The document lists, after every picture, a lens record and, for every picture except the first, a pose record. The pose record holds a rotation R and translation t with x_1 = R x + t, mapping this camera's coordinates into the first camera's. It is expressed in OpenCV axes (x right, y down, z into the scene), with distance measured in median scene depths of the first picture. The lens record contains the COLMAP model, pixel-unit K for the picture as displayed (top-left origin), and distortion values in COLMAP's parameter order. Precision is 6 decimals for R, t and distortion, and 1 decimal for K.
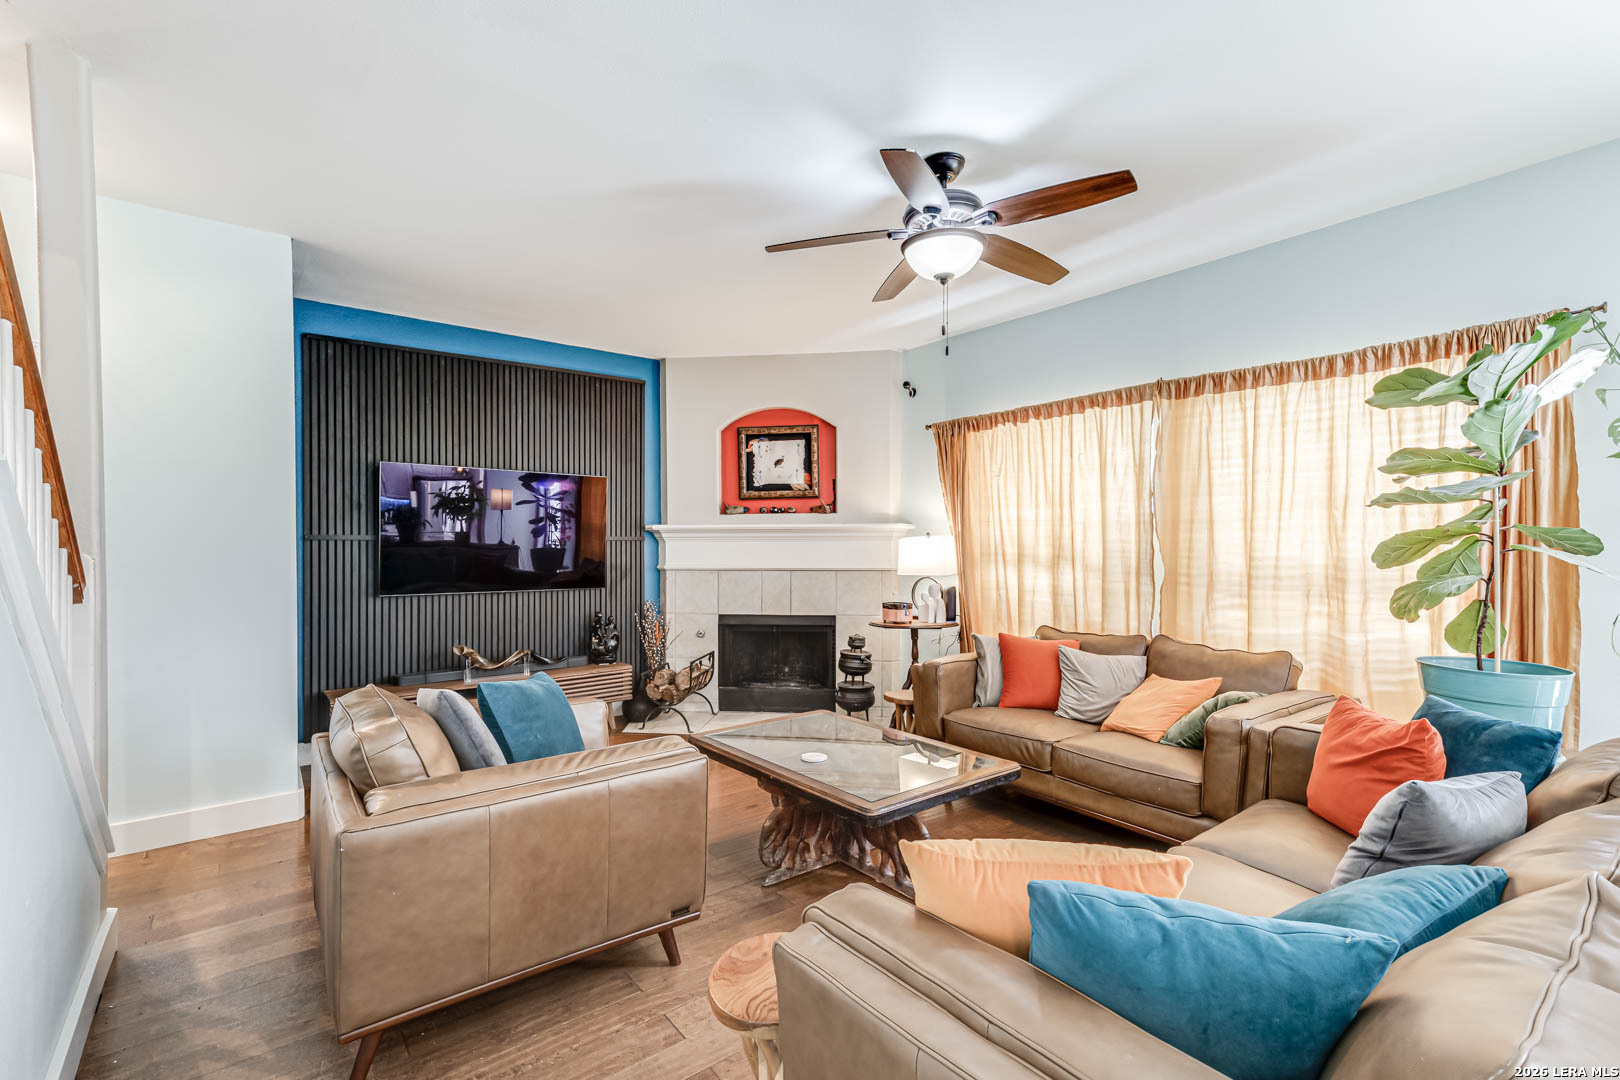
lens RADIAL K [[722.1, 0, 805.7], [0, 722.1, 541.7], [0, 0, 1]] dist [0.025416, 0.000283]
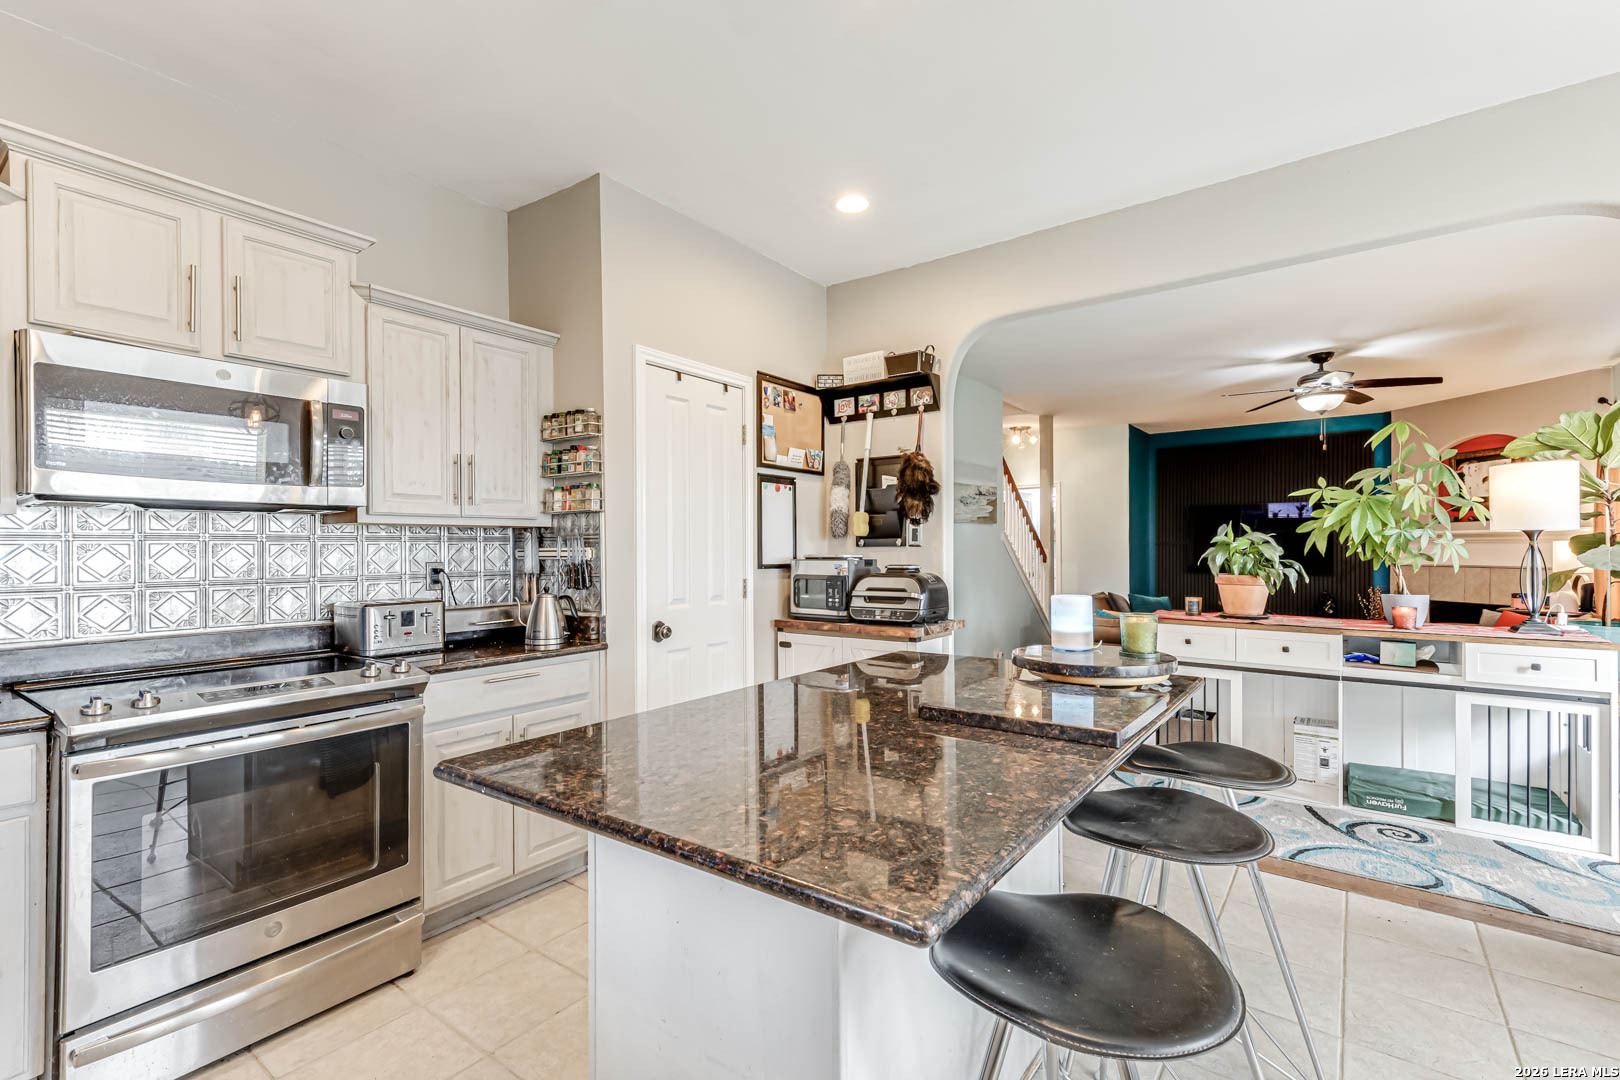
lens RADIAL K [[722.1, 0, 807.3], [0, 722.1, 541.0], [0, 0, 1]] dist [0.025416, 0.000283]
pose [[0.263799, -0.013136, -0.964488, 1.377075], [0.003687, 0.999914, -0.012610, 0.009249], [0.964571, -0.000229, 0.263825, -0.689321]]
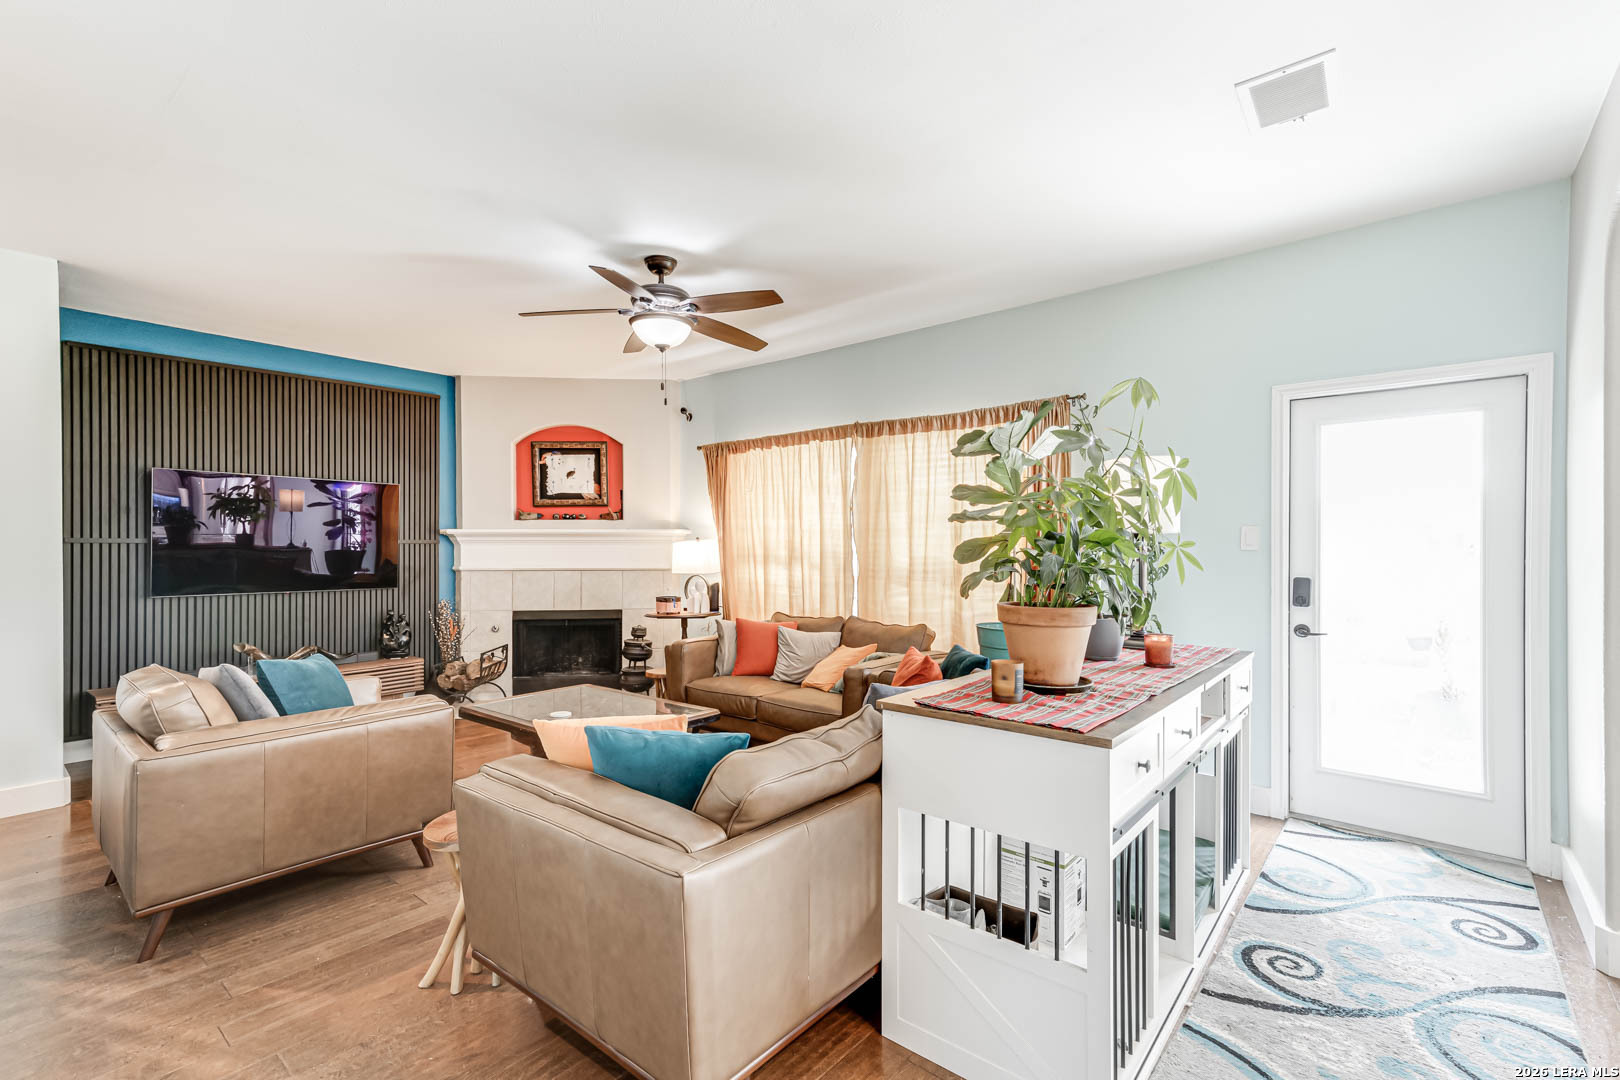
lens RADIAL K [[722.1, 0, 805.4], [0, 722.1, 542.4], [0, 0, 1]] dist [0.025416, 0.000283]
pose [[0.977983, 0.001363, 0.208681, 0.136736], [-0.000927, 0.999997, -0.002191, -0.002689], [-0.208684, 0.001949, 0.977981, -0.281549]]
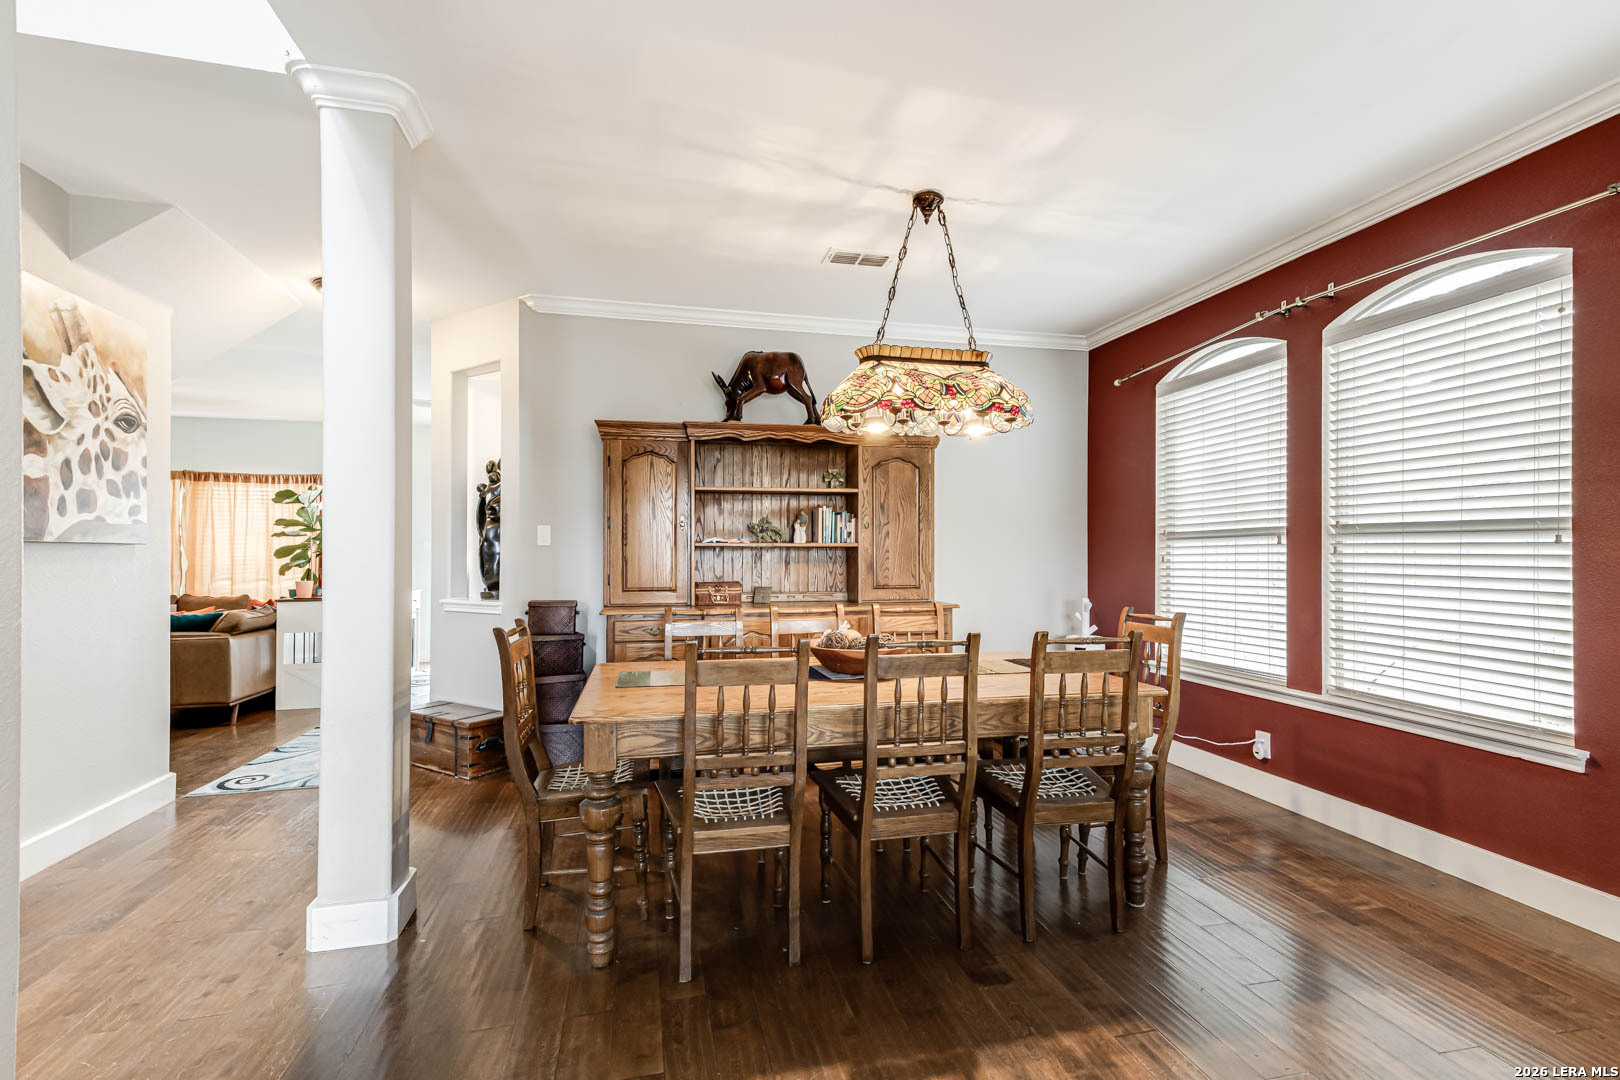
lens RADIAL K [[722.1, 0, 801.6], [0, 722.1, 550.3], [0, 0, 1]] dist [0.025416, 0.000283]
pose [[0.421683, -0.003643, 0.906736, -0.712795], [0.005842, 0.999982, 0.001300, 0.008998], [-0.906724, 0.004749, 0.421697, -1.567880]]
